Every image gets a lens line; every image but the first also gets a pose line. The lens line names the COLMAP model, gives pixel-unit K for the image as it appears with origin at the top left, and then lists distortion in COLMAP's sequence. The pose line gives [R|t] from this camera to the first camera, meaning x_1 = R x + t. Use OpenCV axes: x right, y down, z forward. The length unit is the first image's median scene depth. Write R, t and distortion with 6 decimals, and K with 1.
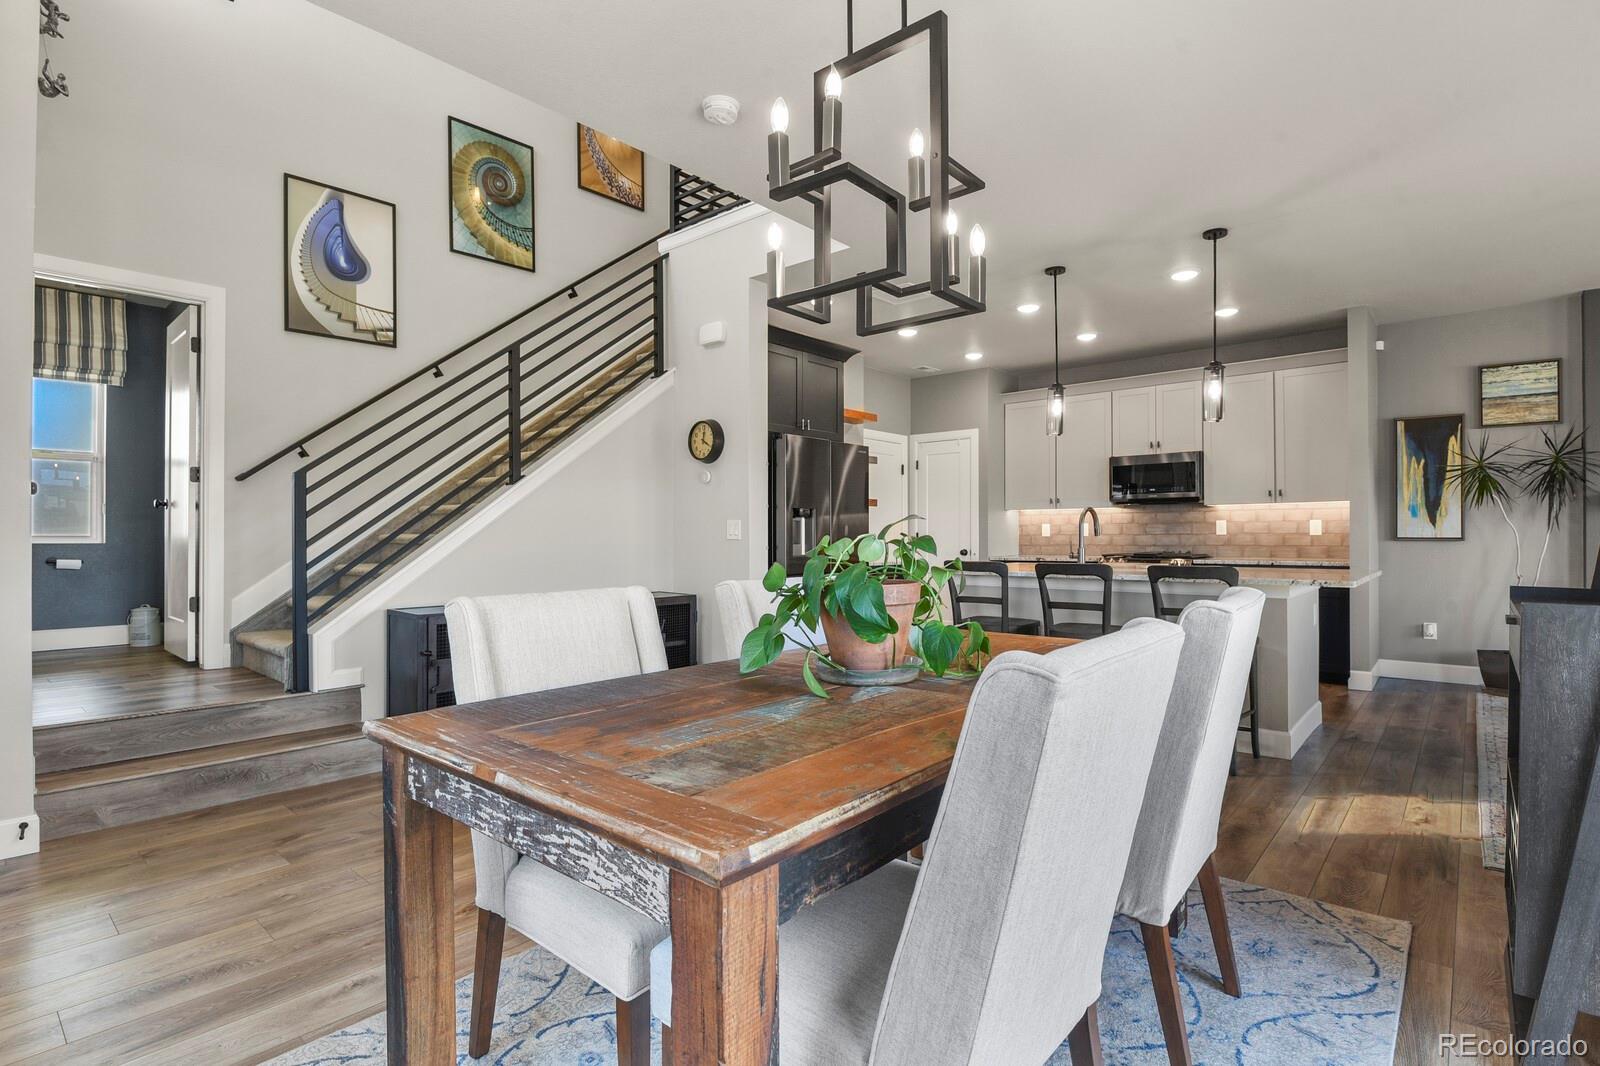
lens RADIAL K [[786.6, 0, 804.5], [0, 786.6, 536.5], [0, 0, 1]] dist [-0.014763, -0.001796]
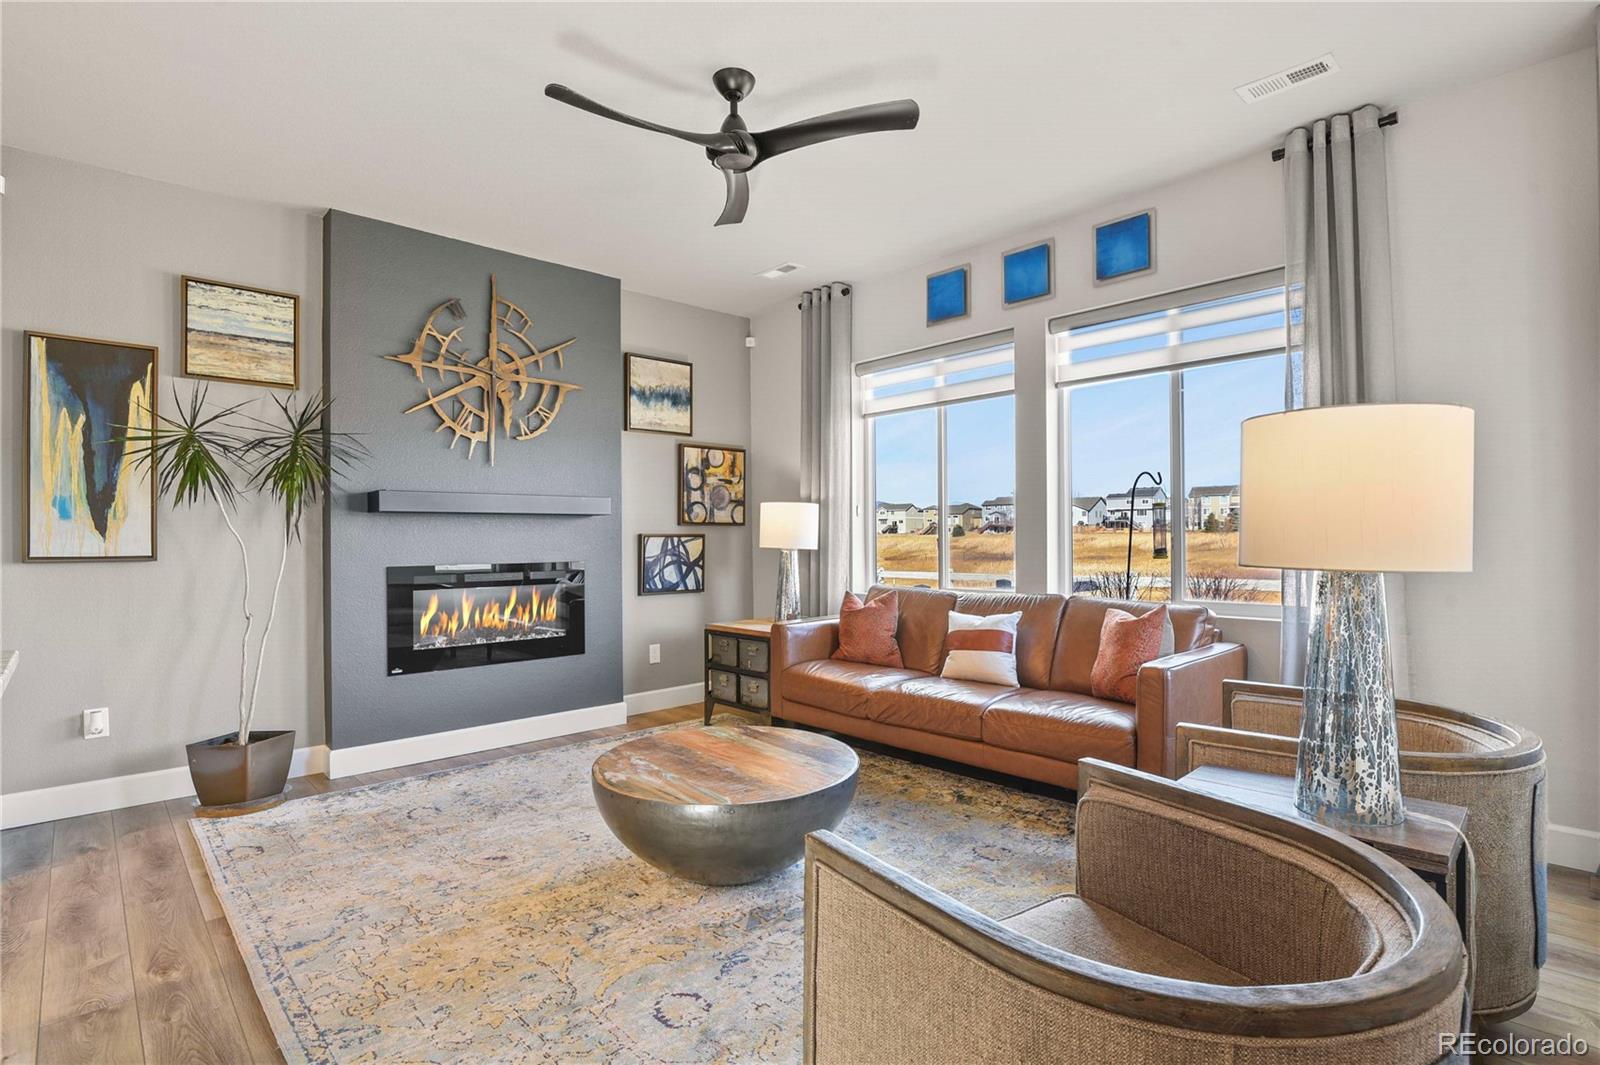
lens RADIAL K [[786.6, 0, 812.4], [0, 786.6, 532.6], [0, 0, 1]] dist [-0.014763, -0.001796]
pose [[0.062066, 0.008348, 0.998037, 0.285808], [0.009292, 0.999917, -0.008941, -0.006137], [-0.998029, 0.009828, 0.061983, 0.462339]]
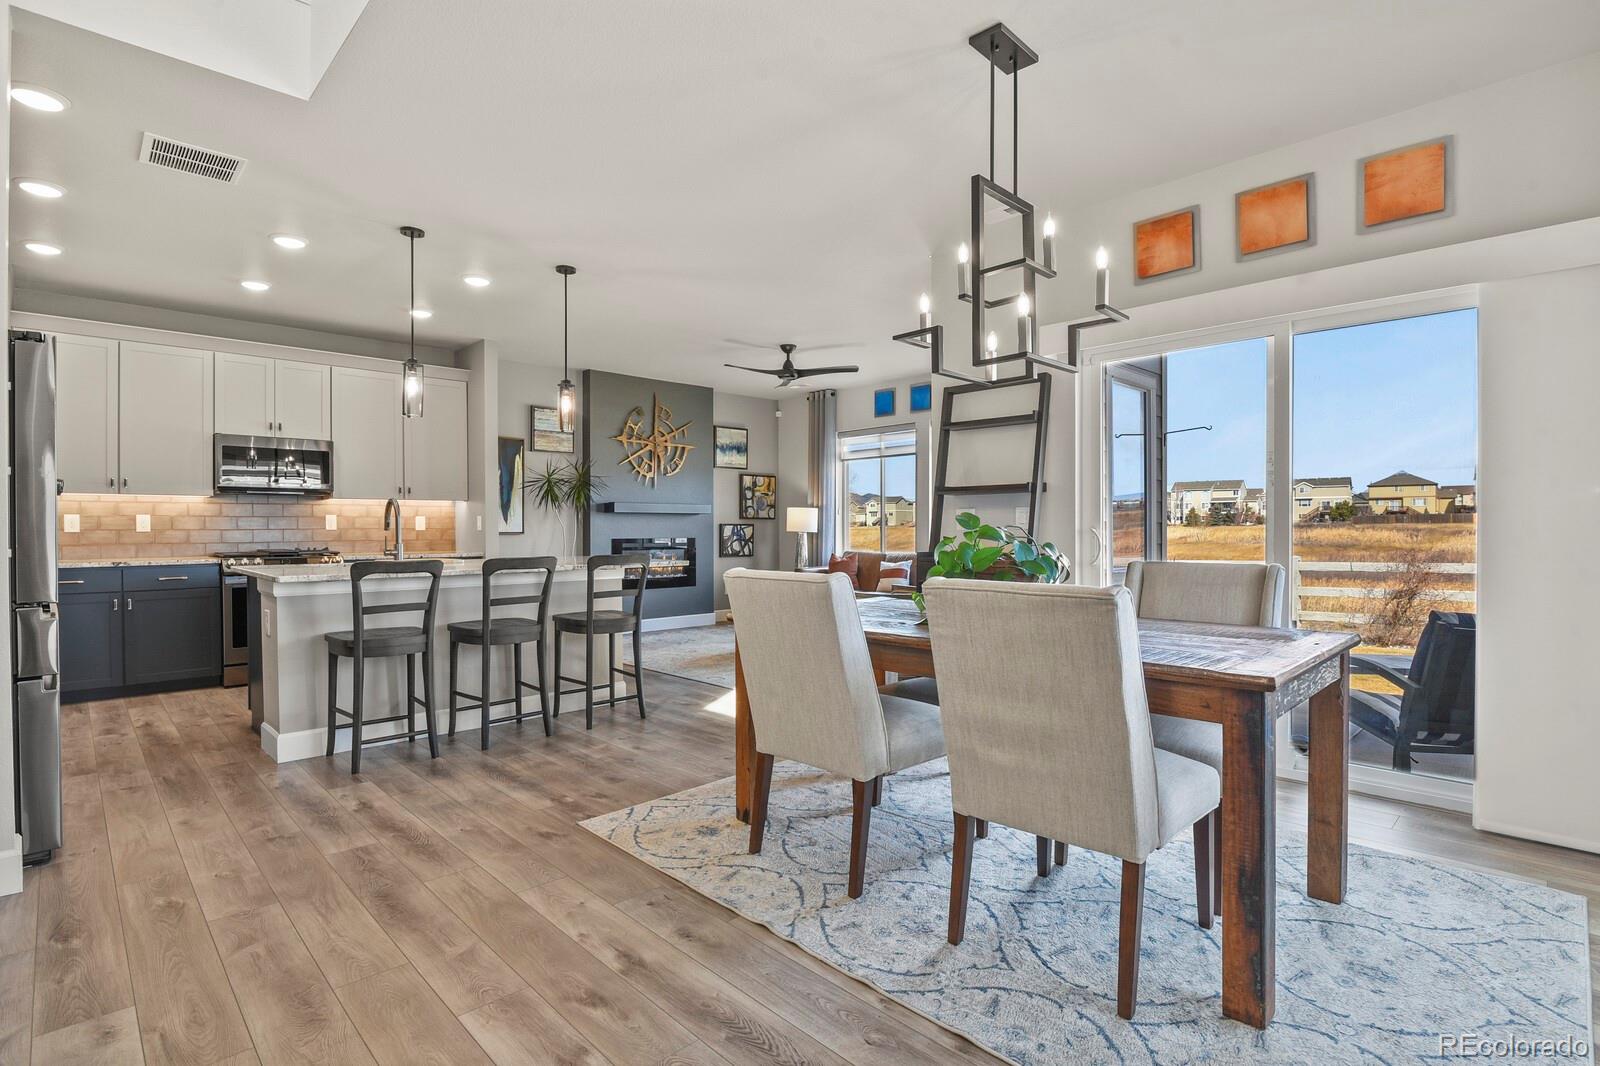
lens RADIAL K [[786.6, 0, 797.1], [0, 786.6, 526.2], [0, 0, 1]] dist [-0.014763, -0.001796]
pose [[0.069943, 0.006699, 0.997528, -0.459675], [0.004081, 0.999967, -0.007001, 0.002759], [-0.997543, 0.004560, 0.069914, 0.439049]]
